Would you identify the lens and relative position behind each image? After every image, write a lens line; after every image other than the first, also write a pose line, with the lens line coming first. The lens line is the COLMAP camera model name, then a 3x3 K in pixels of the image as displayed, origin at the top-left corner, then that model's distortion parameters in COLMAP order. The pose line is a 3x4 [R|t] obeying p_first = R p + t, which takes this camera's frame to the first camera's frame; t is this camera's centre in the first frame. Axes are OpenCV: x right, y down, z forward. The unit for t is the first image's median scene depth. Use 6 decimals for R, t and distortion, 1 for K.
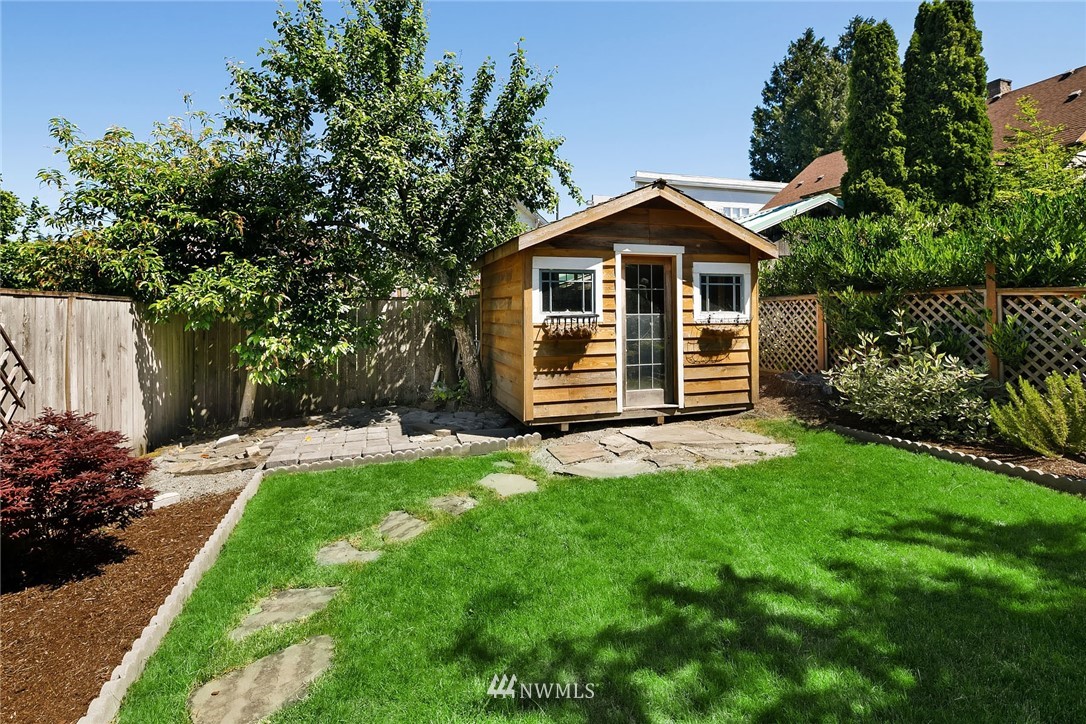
lens RADIAL K [[532.0, 0, 567.9], [0, 532.0, 310.2], [0, 0, 1]] dist [0.001683, -0.001837]
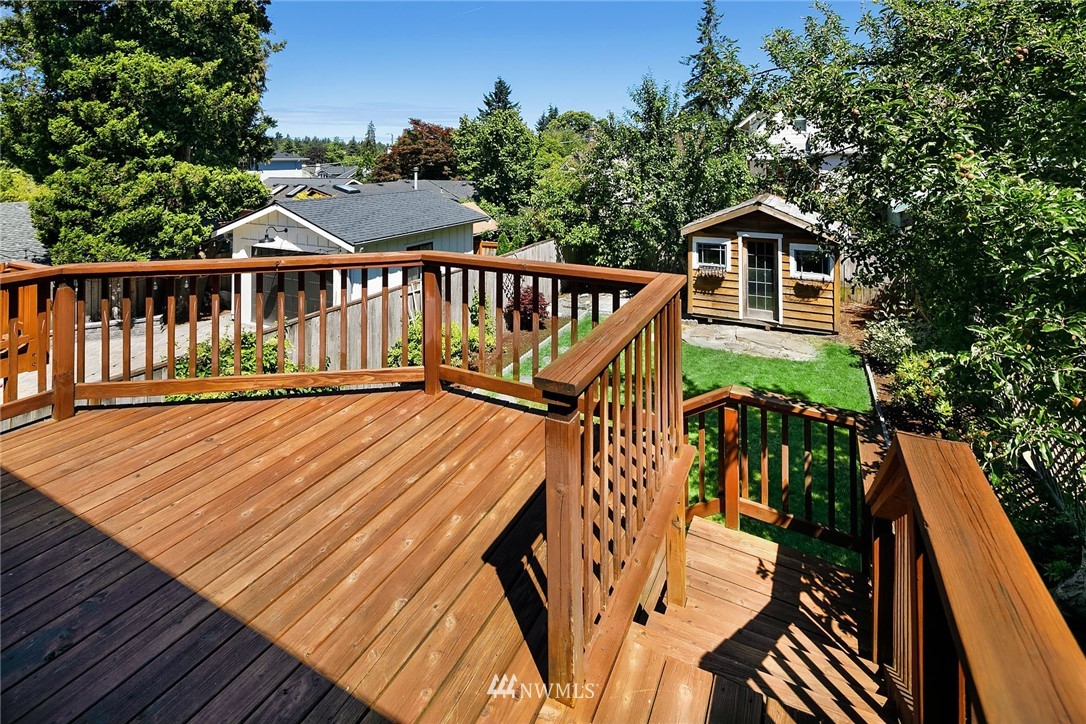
lens RADIAL K [[532.0, 0, 523.5], [0, 532.0, 168.6], [0, 0, 1]] dist [0.001683, -0.001837]
pose [[0.676422, 0.010007, -0.736446, 0.937330], [0.003741, 0.999848, 0.017022, -0.371238], [0.736505, -0.014269, 0.676282, -0.835211]]
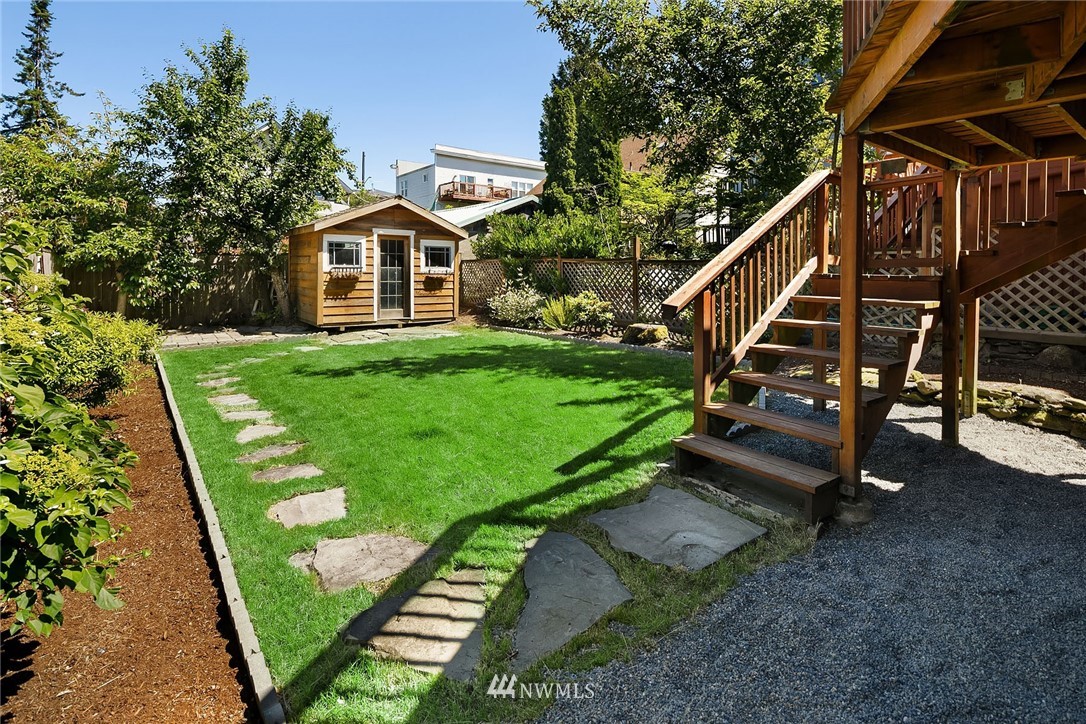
lens RADIAL K [[532.0, 0, 561.2], [0, 532.0, 285.3], [0, 0, 1]] dist [0.001683, -0.001837]
pose [[0.945188, 0.009178, 0.326398, 0.098831], [-0.018614, 0.999494, 0.025797, 0.010613], [-0.325996, -0.030458, 0.944880, -0.884785]]
